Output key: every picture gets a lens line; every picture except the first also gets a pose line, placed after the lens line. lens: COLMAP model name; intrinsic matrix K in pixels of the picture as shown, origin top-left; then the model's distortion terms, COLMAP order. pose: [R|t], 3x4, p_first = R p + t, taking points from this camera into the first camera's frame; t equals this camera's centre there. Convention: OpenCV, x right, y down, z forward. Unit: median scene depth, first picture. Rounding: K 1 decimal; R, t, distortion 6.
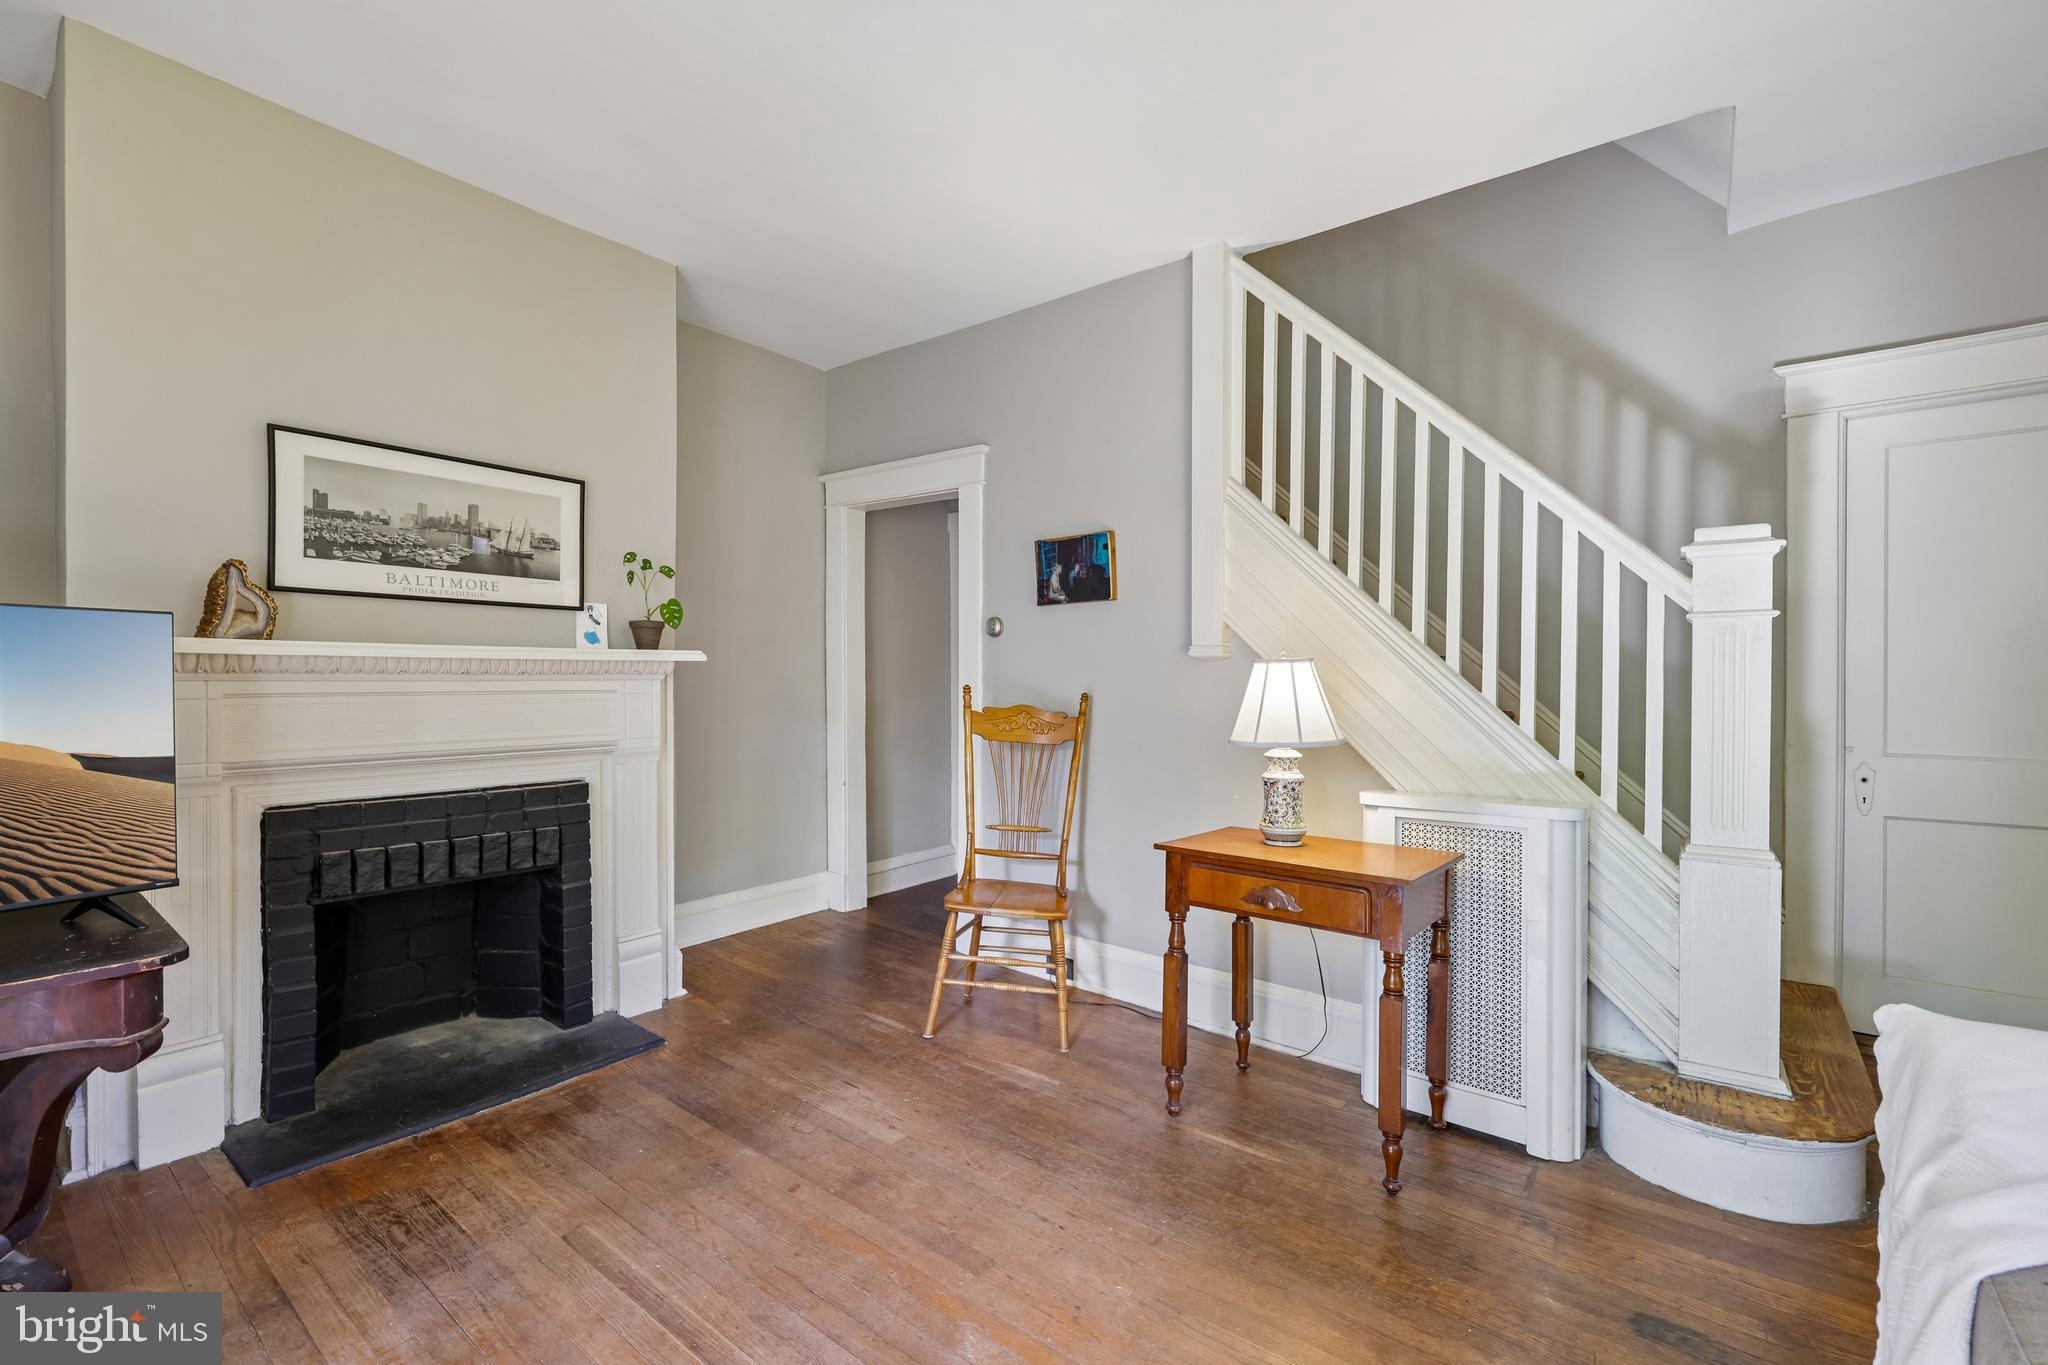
lens RADIAL K [[903.8, 0, 1018.5], [0, 903.8, 681.1], [0, 0, 1]] dist [-0.001053, -0.000675]
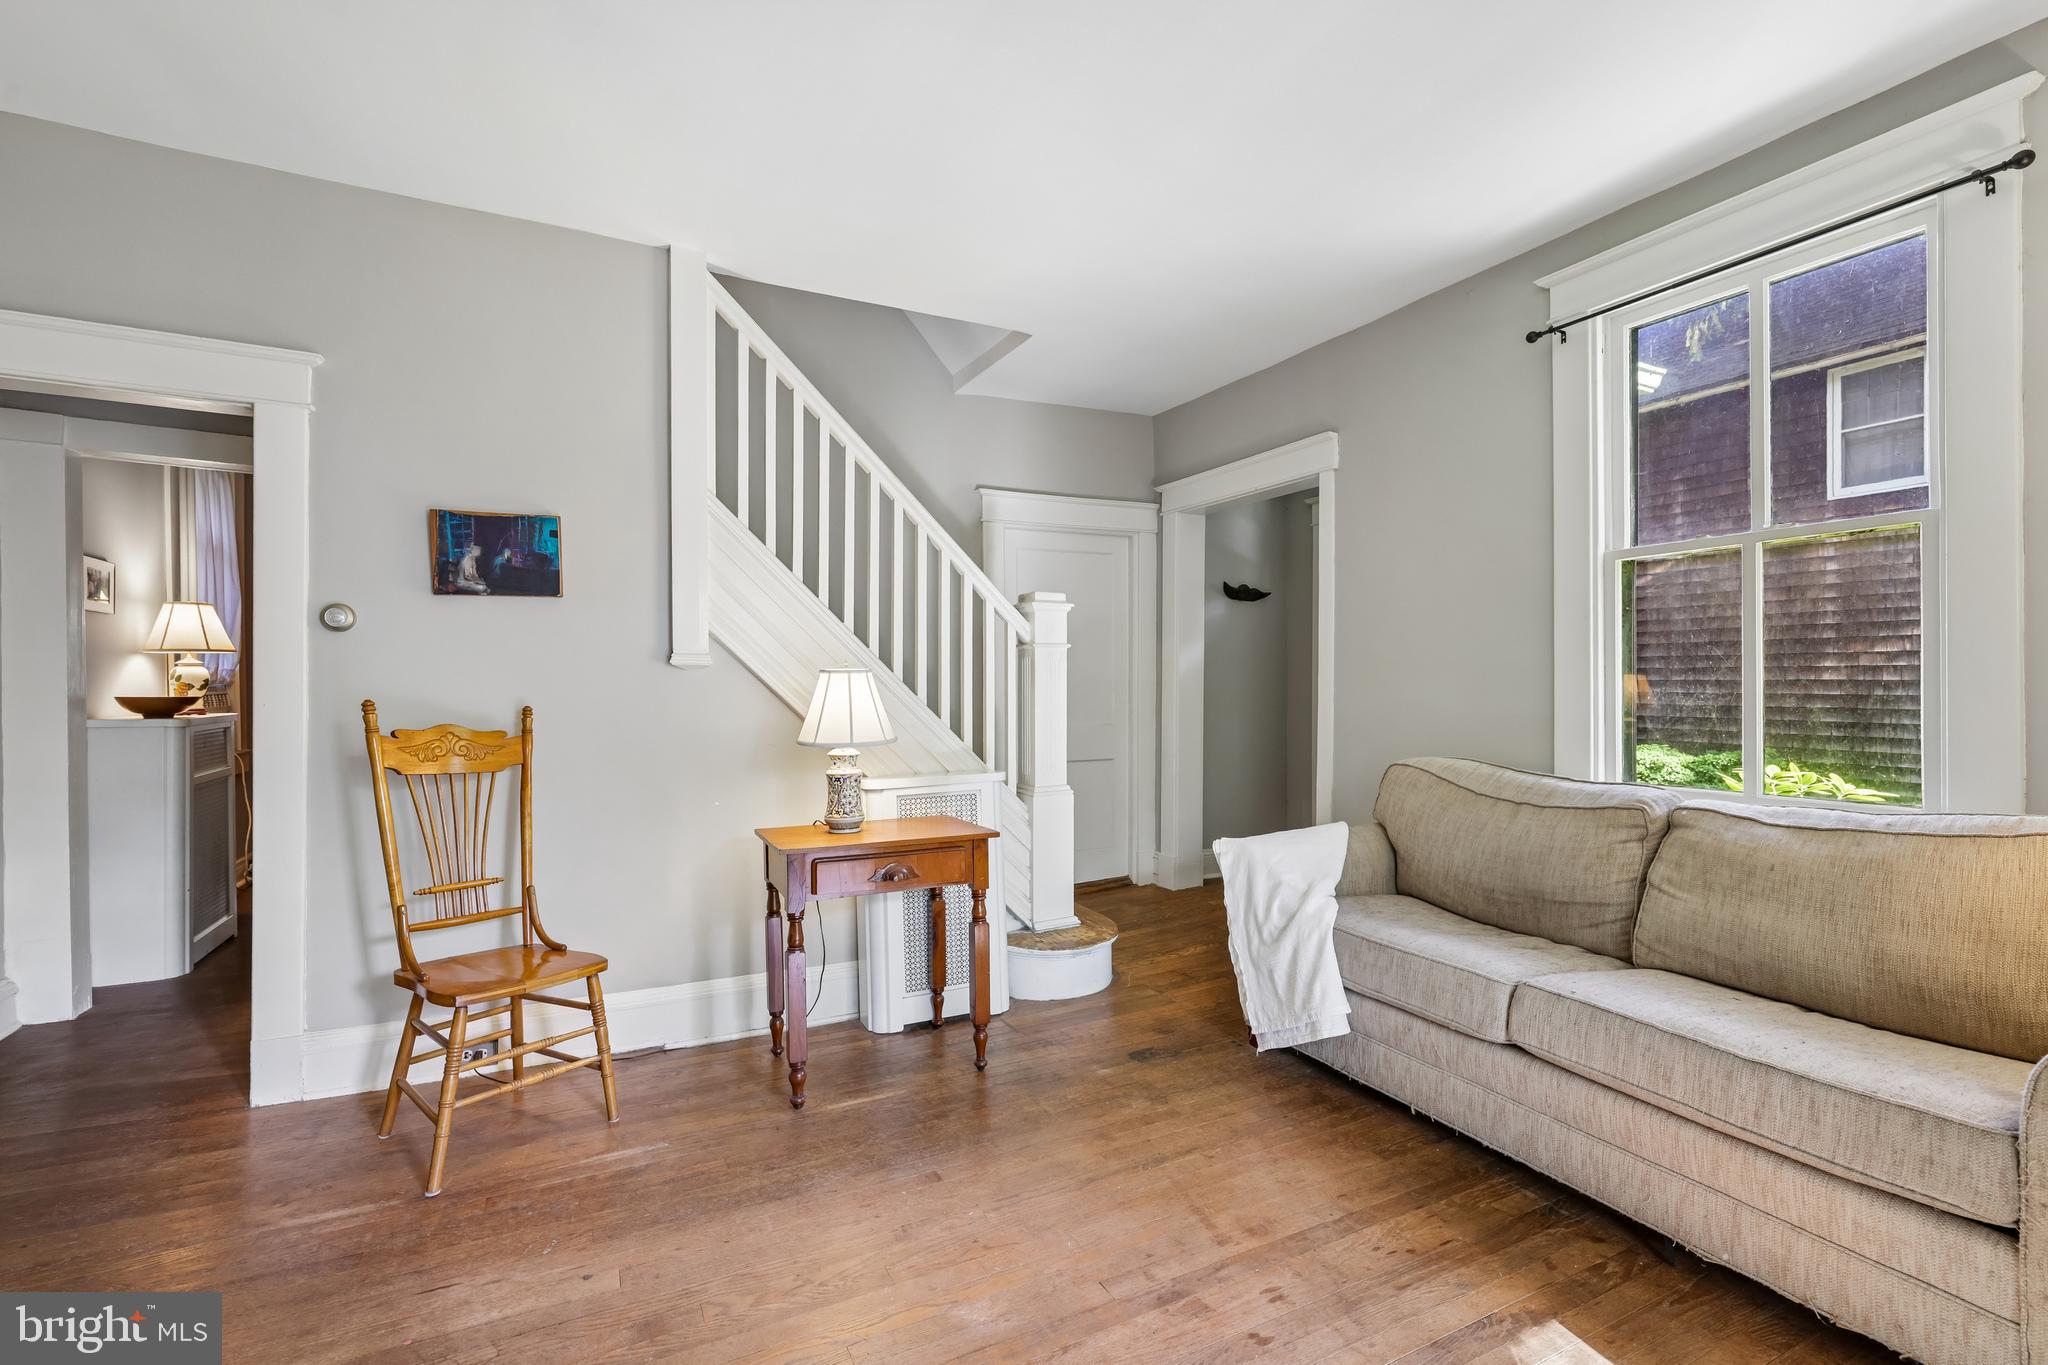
lens RADIAL K [[903.8, 0, 1019.2], [0, 903.8, 678.5], [0, 0, 1]] dist [-0.001053, -0.000675]
pose [[0.401471, 0.000035, 0.915872, -0.601029], [0.010889, 0.999929, -0.004811, -0.004337], [-0.915807, 0.011904, 0.401443, 0.305688]]
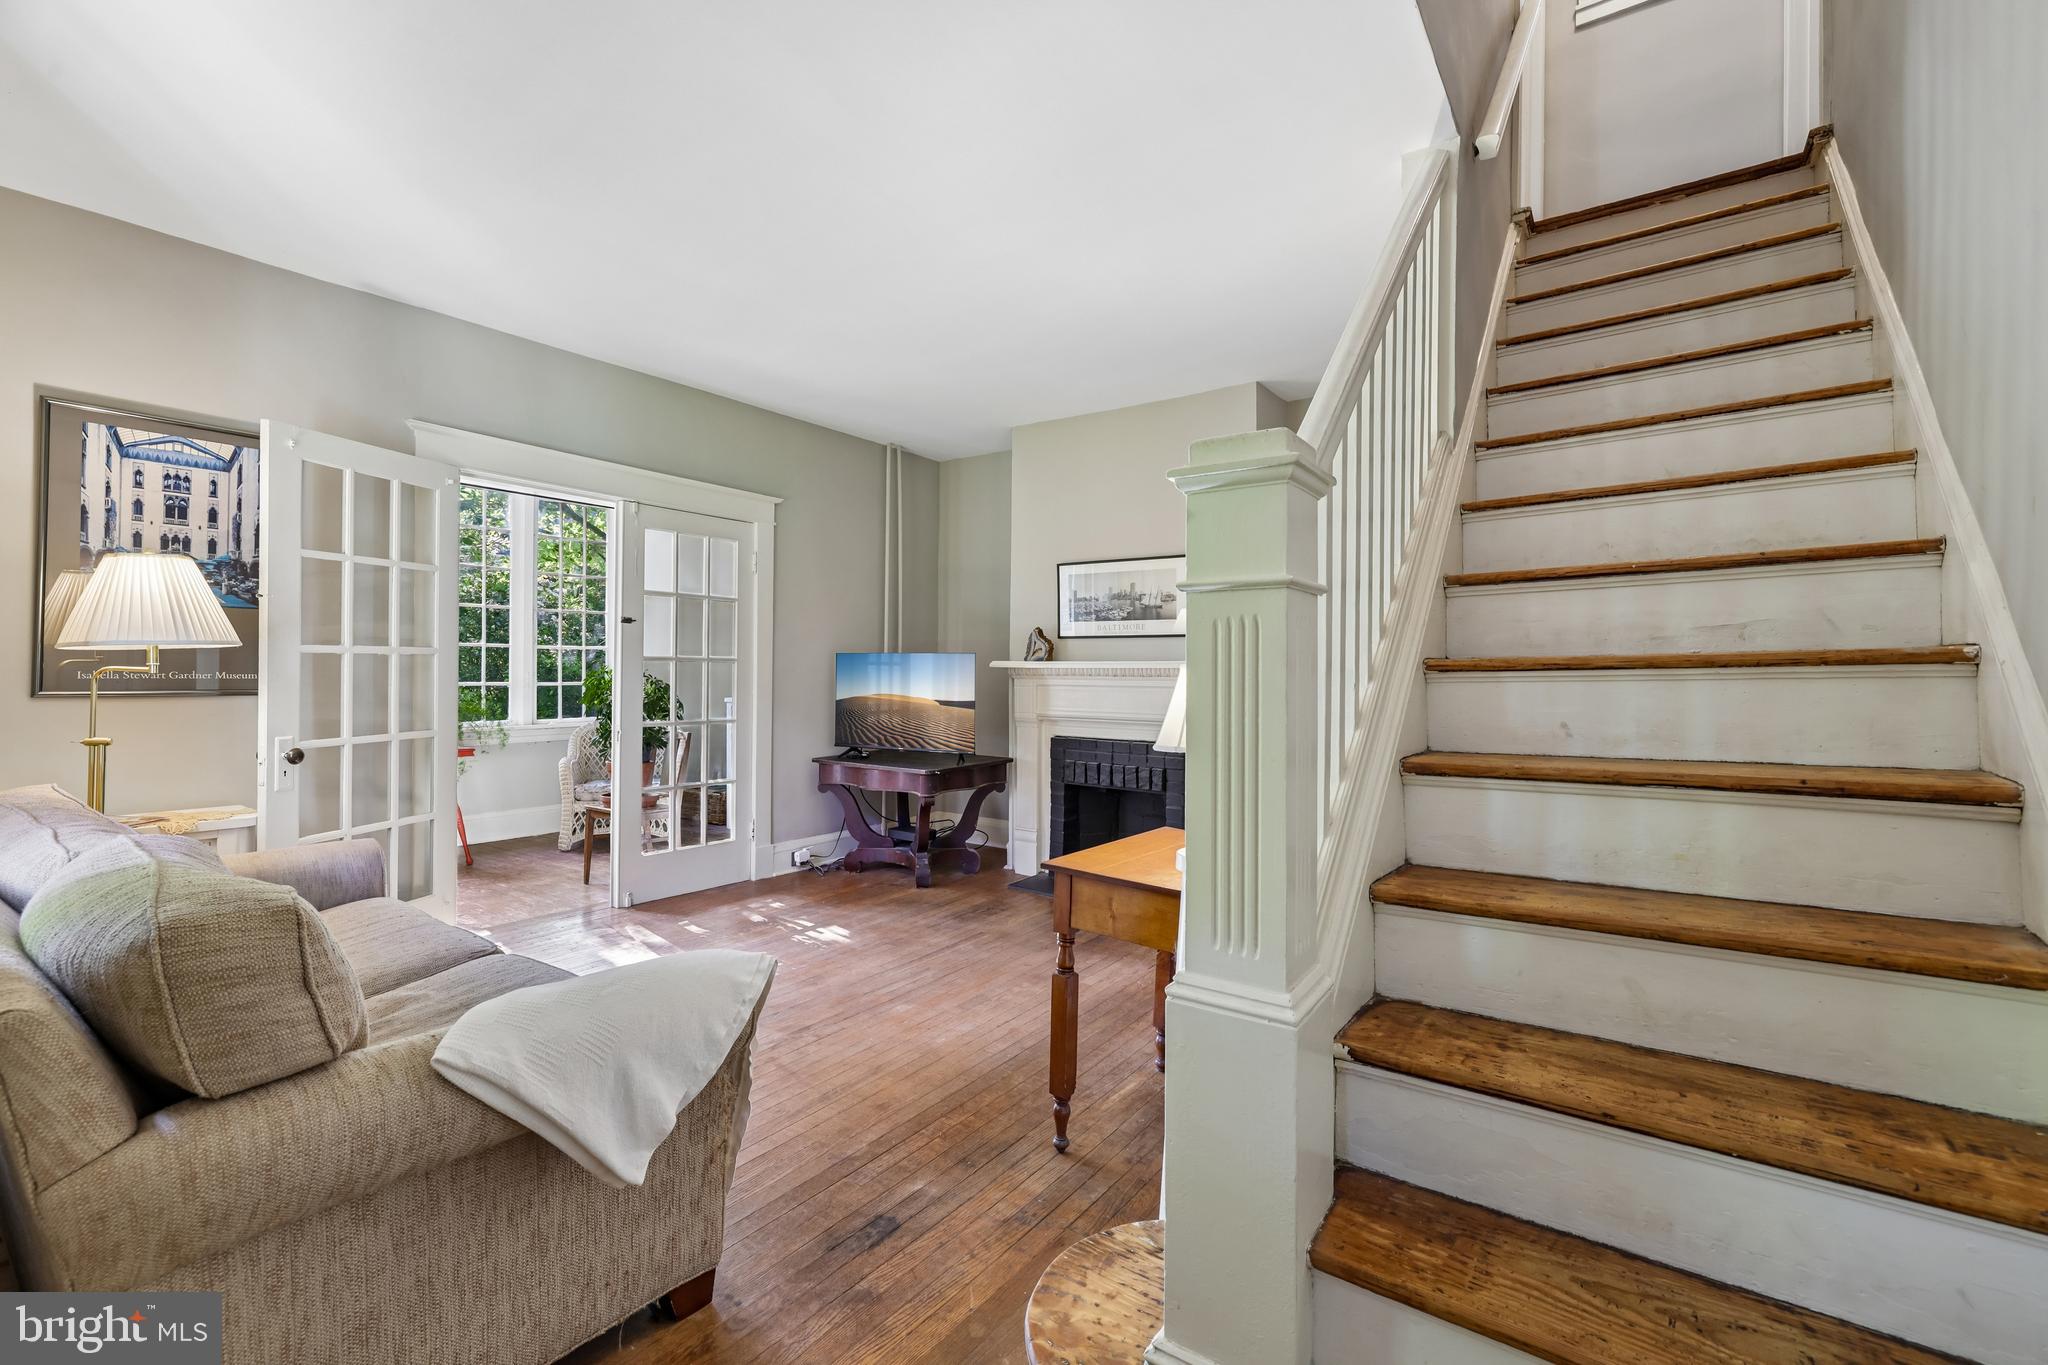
lens RADIAL K [[903.8, 0, 1016.5], [0, 903.8, 685.3], [0, 0, 1]] dist [-0.001053, -0.000675]
pose [[0.030401, 0.002487, -0.999535, 1.168311], [-0.014973, 0.999886, 0.002033, 0.009055], [0.999426, 0.014904, 0.030435, 0.700212]]
